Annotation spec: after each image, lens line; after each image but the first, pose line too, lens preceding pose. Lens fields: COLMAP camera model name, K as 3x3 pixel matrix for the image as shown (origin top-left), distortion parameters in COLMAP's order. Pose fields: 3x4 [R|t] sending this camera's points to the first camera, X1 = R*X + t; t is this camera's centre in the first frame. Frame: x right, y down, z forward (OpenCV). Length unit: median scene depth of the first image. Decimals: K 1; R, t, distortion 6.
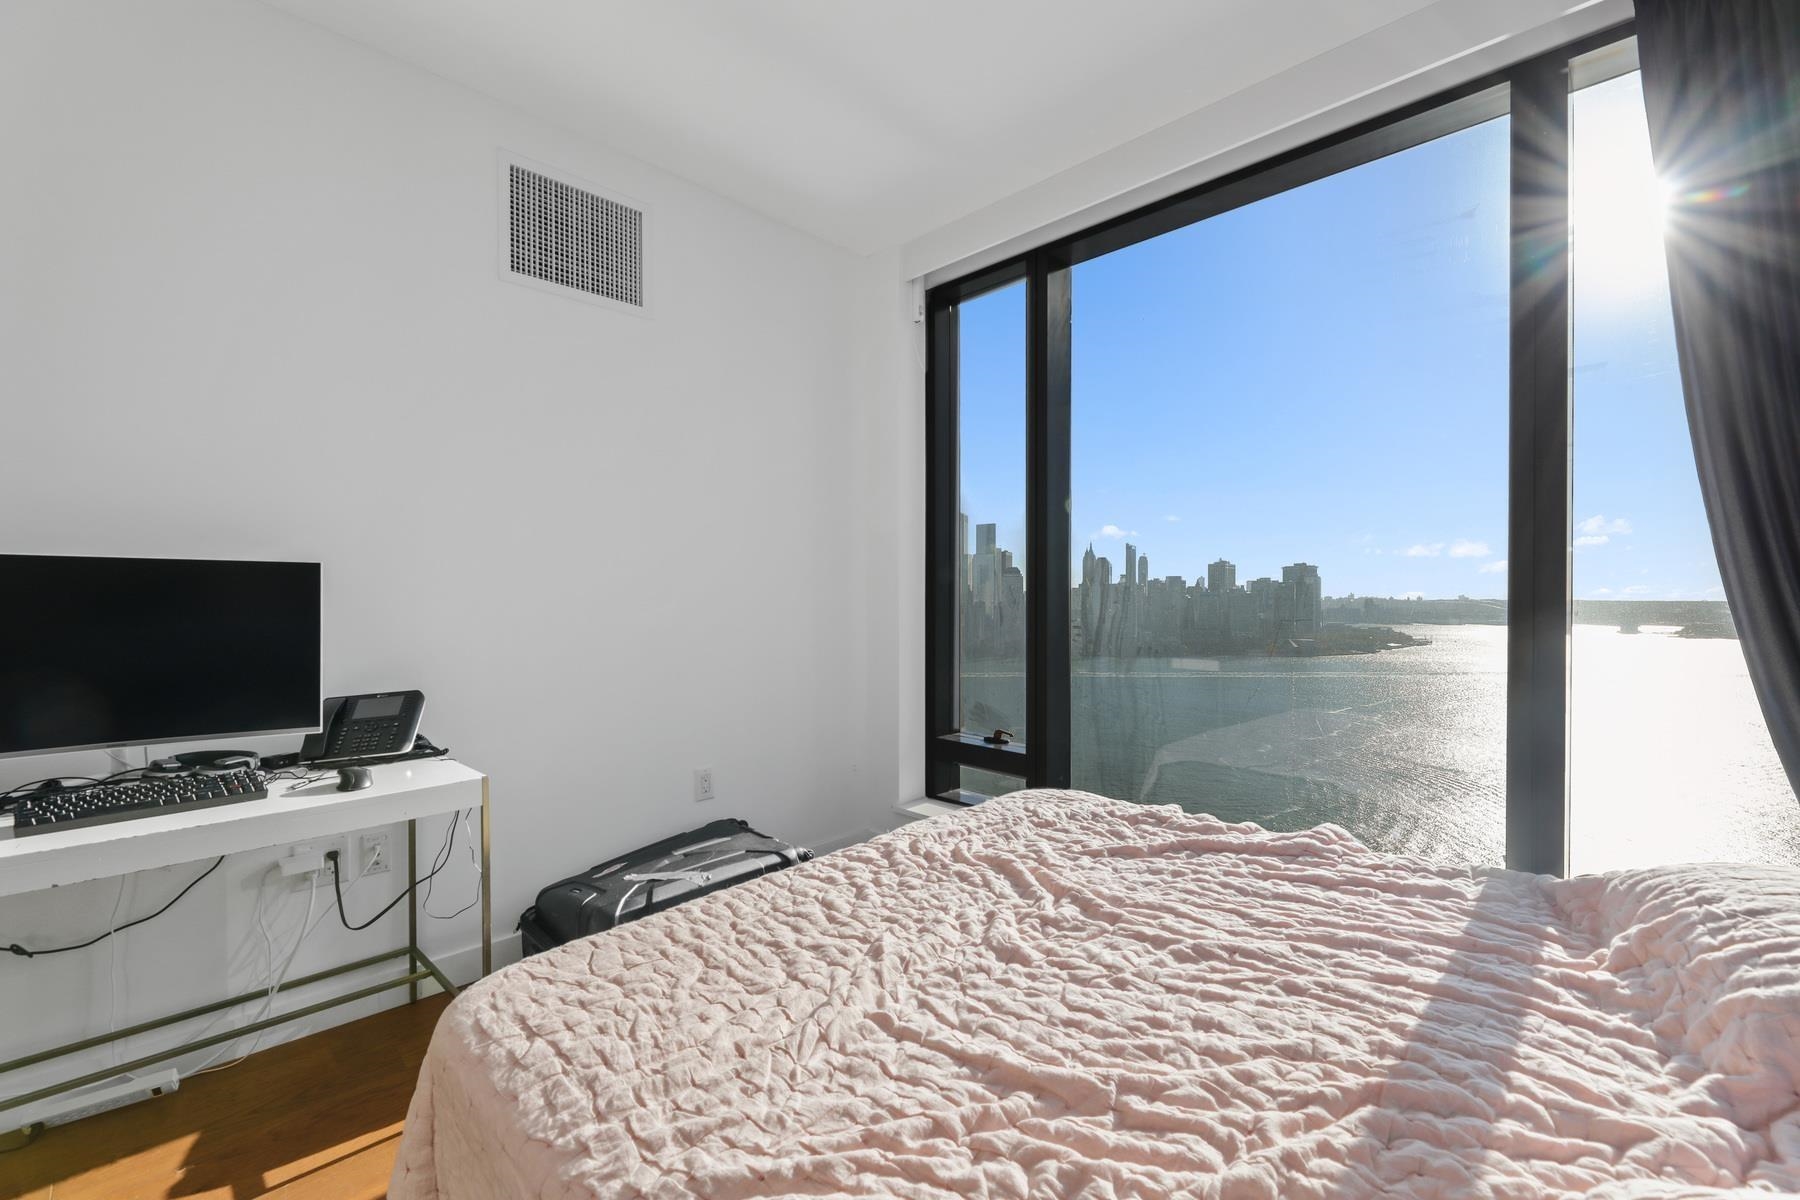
lens RADIAL K [[747.6, 0, 902.4], [0, 747.6, 596.1], [0, 0, 1]] dist [0.002508, -0.000139]
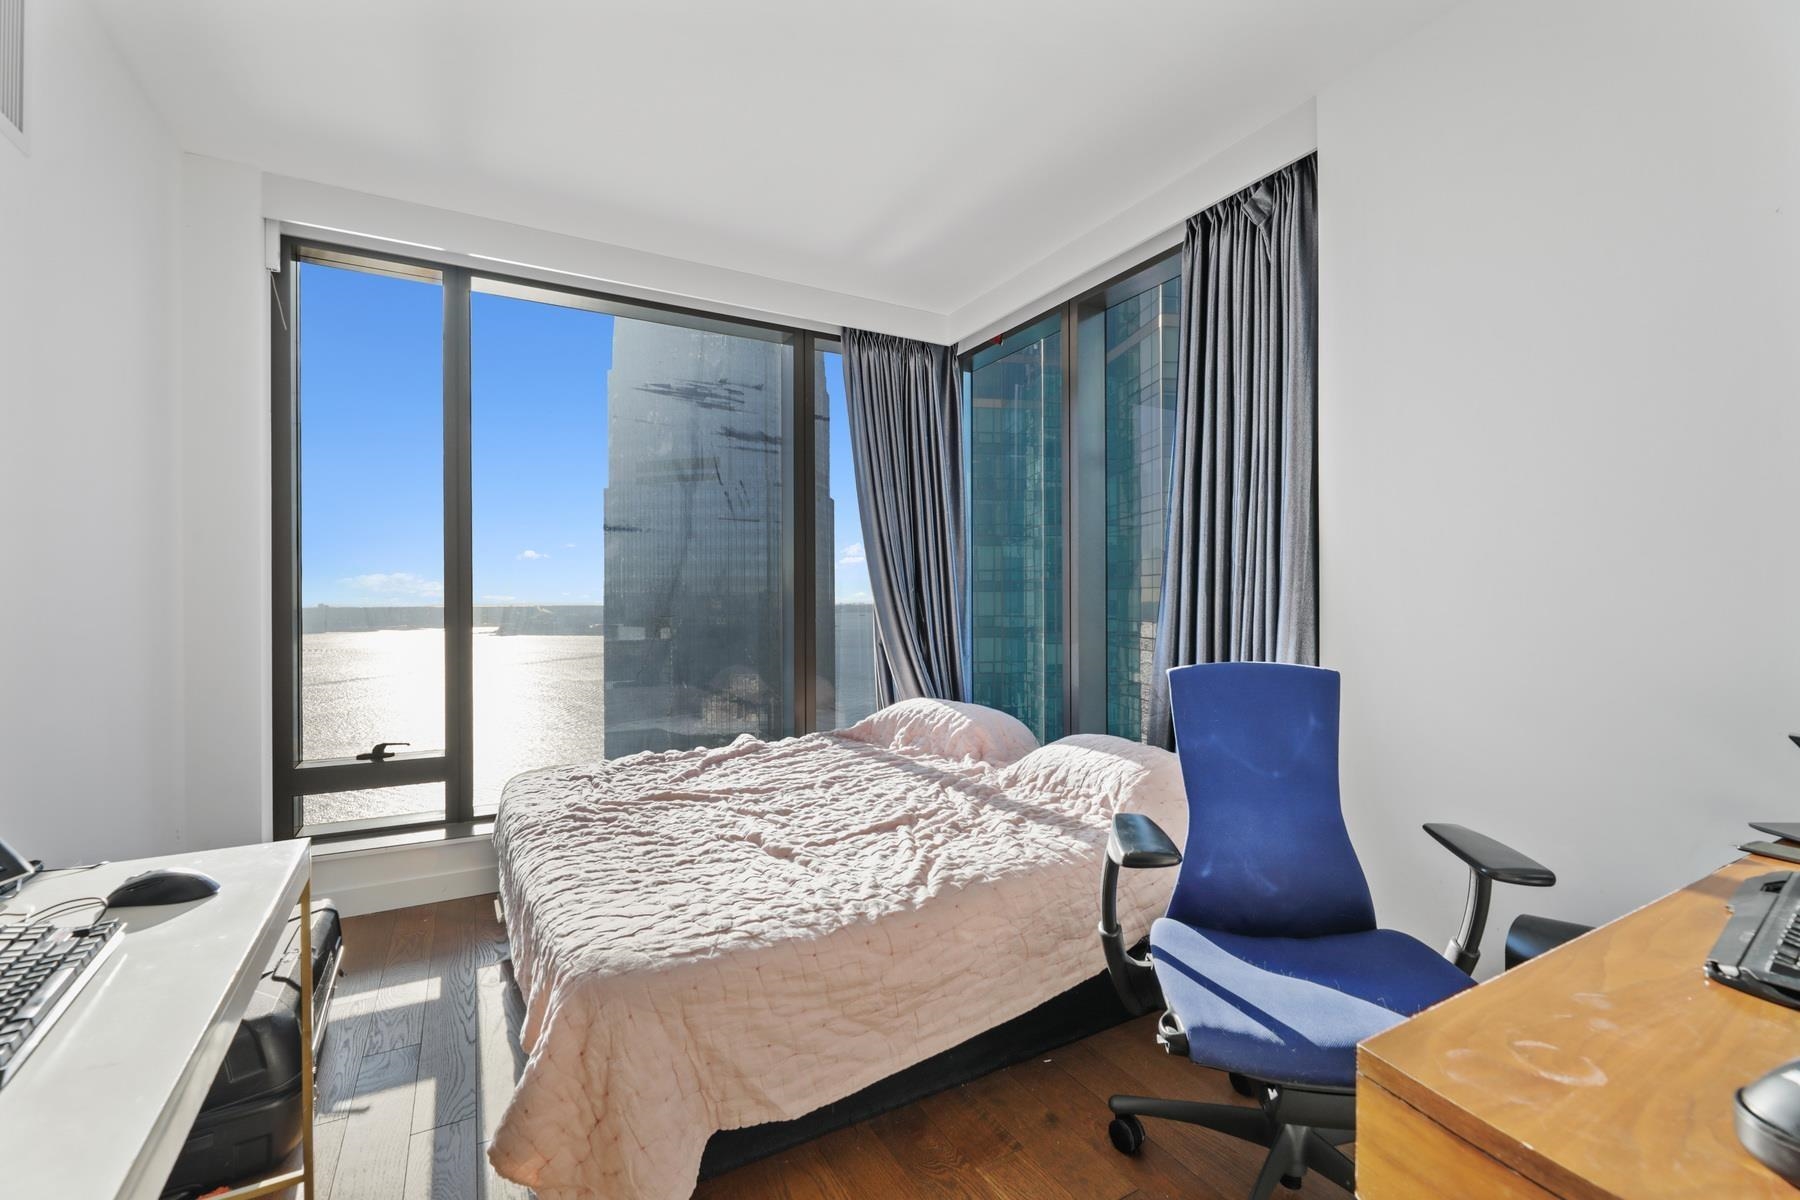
lens RADIAL K [[747.6, 0, 902.4], [0, 747.6, 596.1], [0, 0, 1]] dist [0.002508, -0.000139]
pose [[0.274935, 0.008711, 0.961423, -1.576763], [0.001873, 0.999952, -0.009595, 0.020653], [-0.961461, 0.004439, 0.274906, 0.331691]]
